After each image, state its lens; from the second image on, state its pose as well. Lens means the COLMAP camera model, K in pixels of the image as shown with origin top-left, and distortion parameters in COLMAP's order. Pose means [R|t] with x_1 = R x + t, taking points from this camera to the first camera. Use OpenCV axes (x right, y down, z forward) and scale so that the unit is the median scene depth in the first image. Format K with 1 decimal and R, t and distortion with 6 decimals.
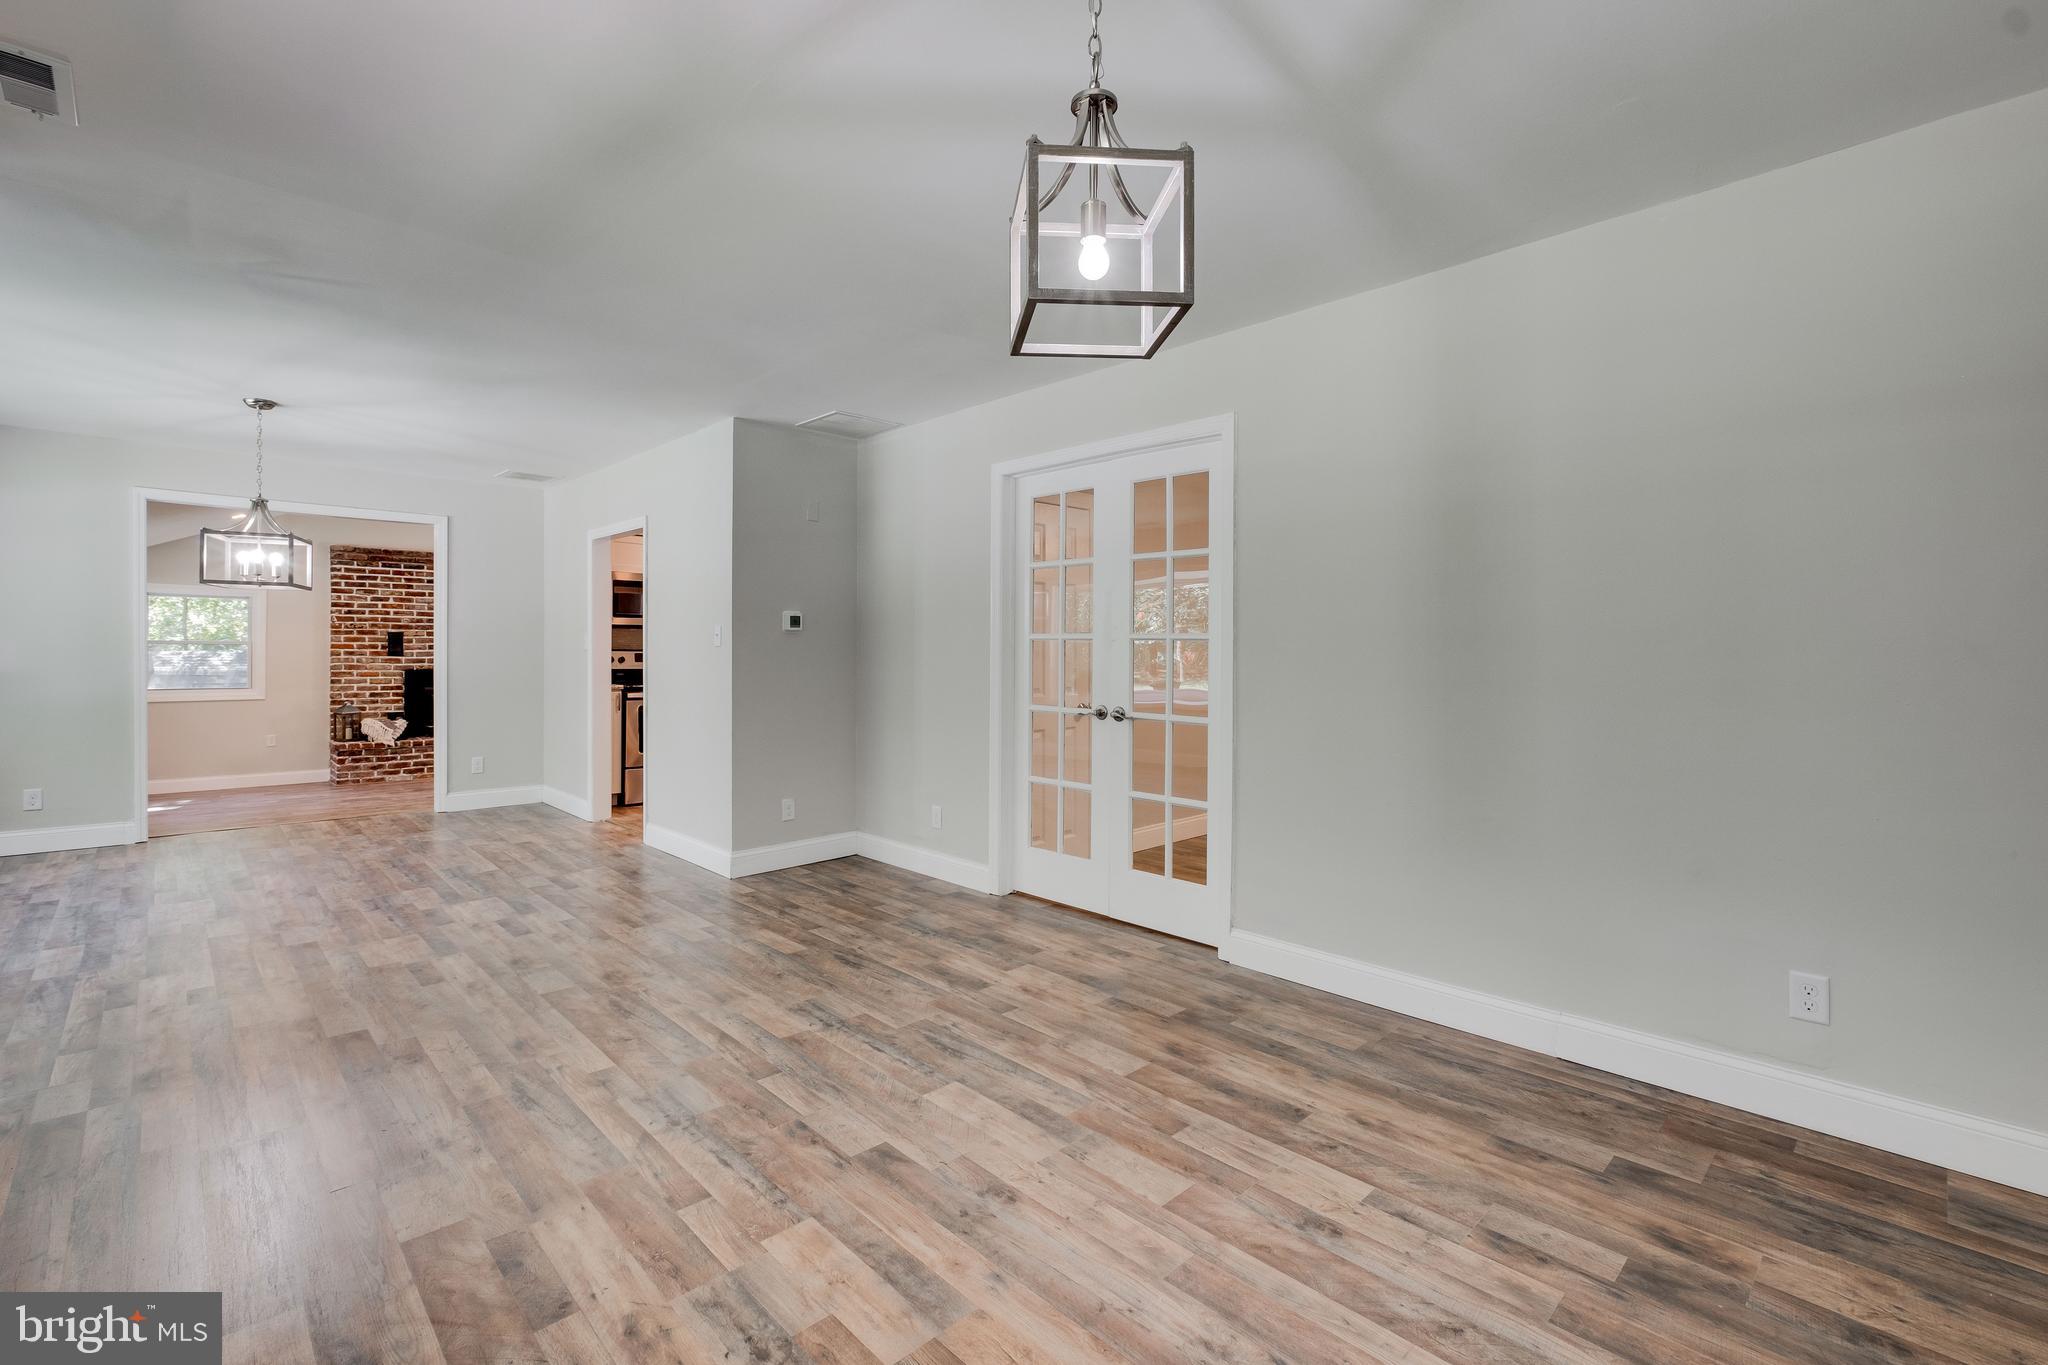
lens RADIAL K [[902.6, 0, 1018.6], [0, 902.6, 653.8], [0, 0, 1]] dist [-0.003224, -0.000850]
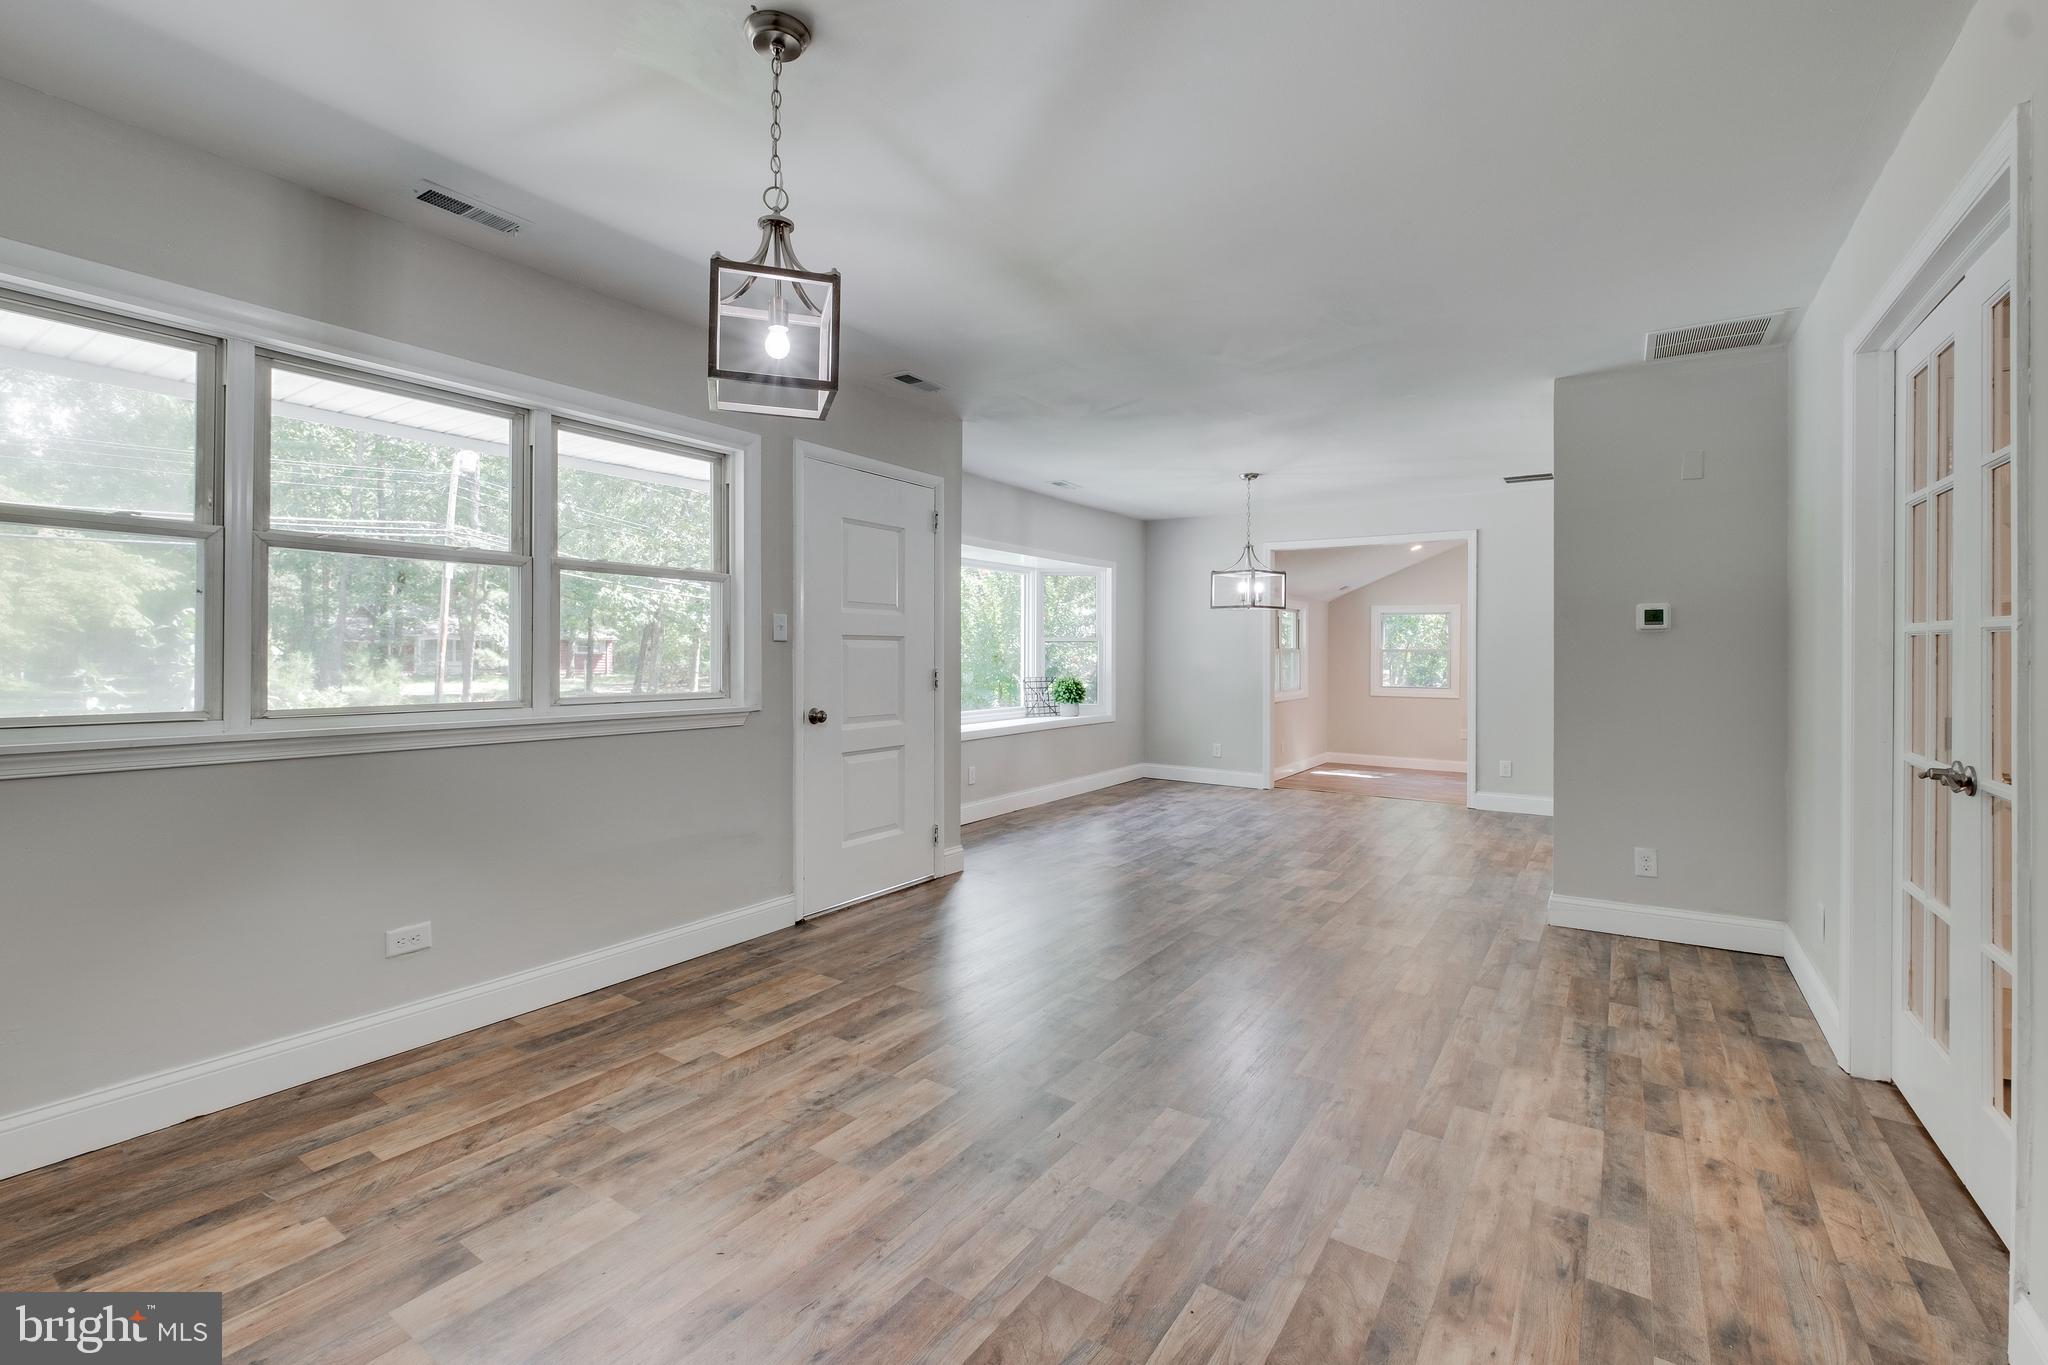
lens RADIAL K [[902.6, 0, 1018.6], [0, 902.6, 653.8], [0, 0, 1]] dist [-0.003224, -0.000850]
pose [[0.203685, -0.000749, -0.979036, 0.640246], [-0.006312, 0.999978, -0.002079, -0.008965], [0.979016, 0.006603, 0.203676, 0.478435]]
